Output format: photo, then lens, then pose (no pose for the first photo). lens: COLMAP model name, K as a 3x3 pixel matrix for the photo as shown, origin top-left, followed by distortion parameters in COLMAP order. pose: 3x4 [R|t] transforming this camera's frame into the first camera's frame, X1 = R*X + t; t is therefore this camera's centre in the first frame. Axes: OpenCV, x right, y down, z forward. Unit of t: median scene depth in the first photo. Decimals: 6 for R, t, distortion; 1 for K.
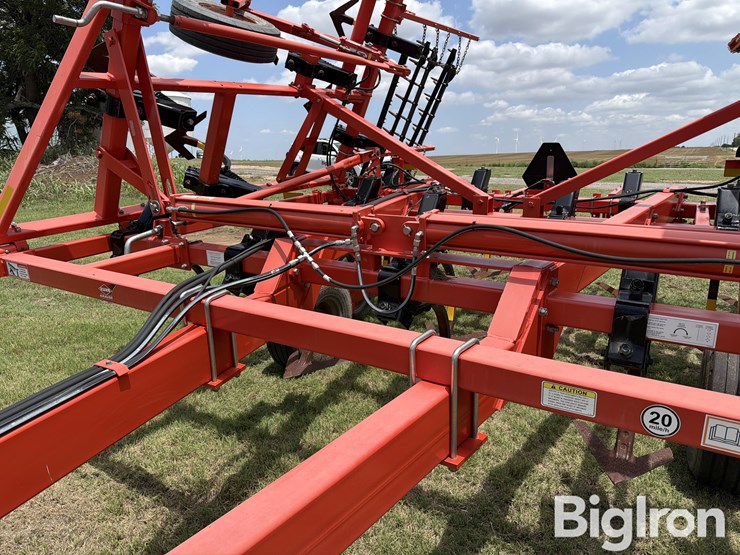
lens RADIAL K [[530.5, 0, 376.0], [0, 530.5, 281.1], [0, 0, 1]] dist [0.041502, -0.056562]
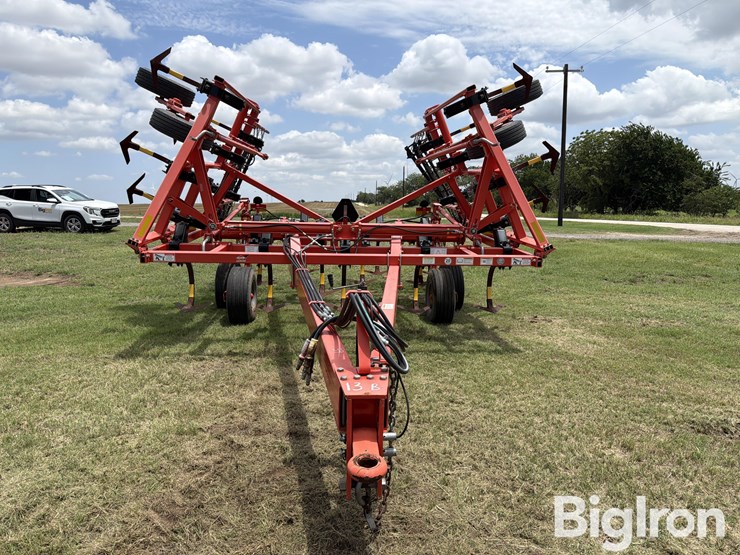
lens RADIAL K [[531.9, 0, 369.3], [0, 531.9, 275.3], [0, 0, 1]] dist [0.054000, -0.034157]
pose [[0.823313, -0.062836, 0.564099, -0.952785], [0.120929, 0.990453, -0.066169, 0.221718], [-0.554556, 0.122693, 0.823052, -0.863725]]
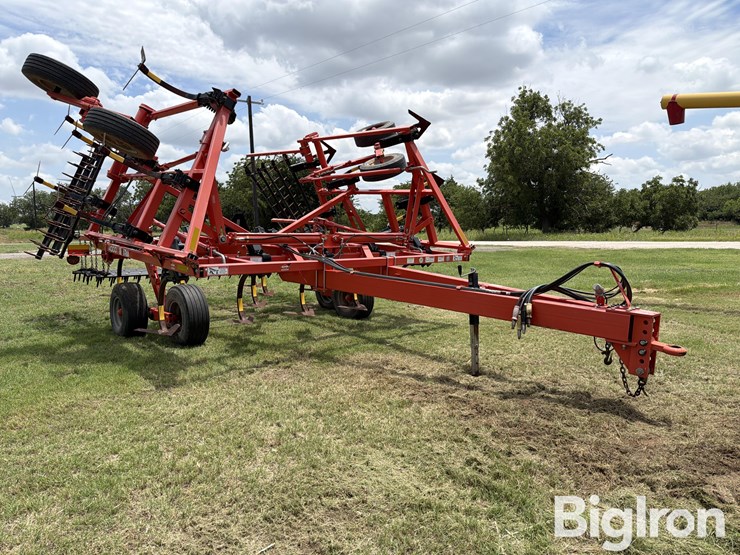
lens RADIAL K [[539.2, 0, 365.9], [0, 539.2, 281.2], [0, 0, 1]] dist [-0.002622, -0.000581]
pose [[0.306354, -0.093834, 0.947281, -1.929786], [0.229992, 0.972944, 0.021996, 0.082408], [-0.923716, 0.211128, 0.319647, -0.099129]]
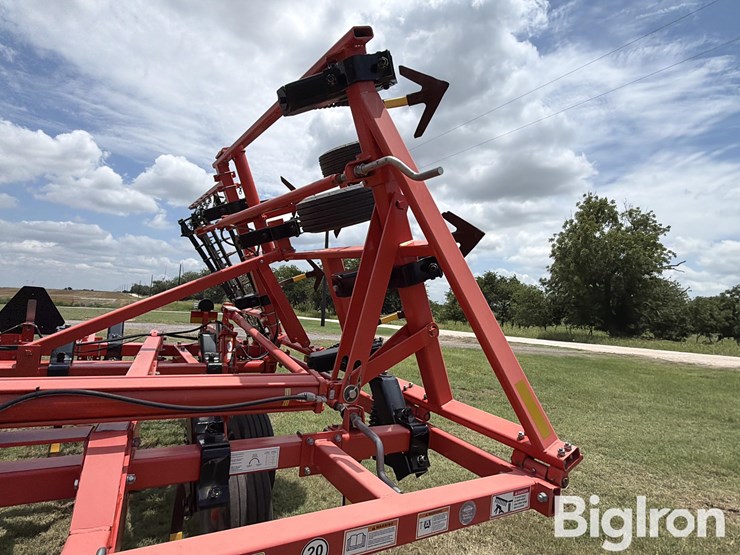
lens RADIAL K [[426.8, 0, 373.3], [0, 426.8, 277.0], [0, 0, 1]] dist [-0.000990, -0.000259]
pose [[0.454630, 0.101885, 0.884834, -0.104660], [0.146590, 0.971330, -0.187163, -0.046292], [-0.878534, 0.214798, 0.426660, 0.136986]]
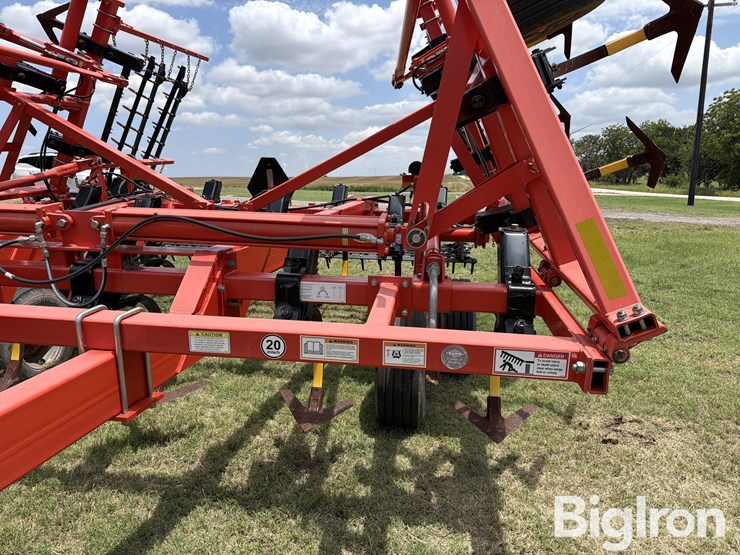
lens RADIAL K [[530.5, 0, 376.5], [0, 530.5, 282.1], [0, 0, 1]] dist [0.041502, -0.056562]
pose [[0.914067, -0.060154, 0.401076, 0.089348], [0.075636, 0.996873, -0.022865, 0.055258], [-0.398447, 0.051236, 0.915759, -0.123520]]
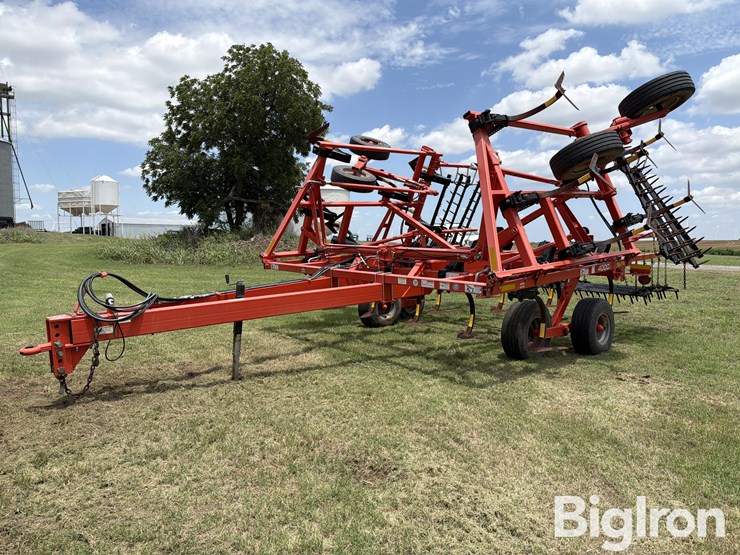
lens RADIAL K [[539.2, 0, 369.3], [0, 539.2, 280.1], [0, 0, 1]] dist [-0.002622, -0.000581]
pose [[0.959586, 0.036328, -0.279061, 0.549621], [-0.078896, 0.986594, -0.142857, 0.356367], [0.270130, 0.159100, 0.949588, -1.379582]]
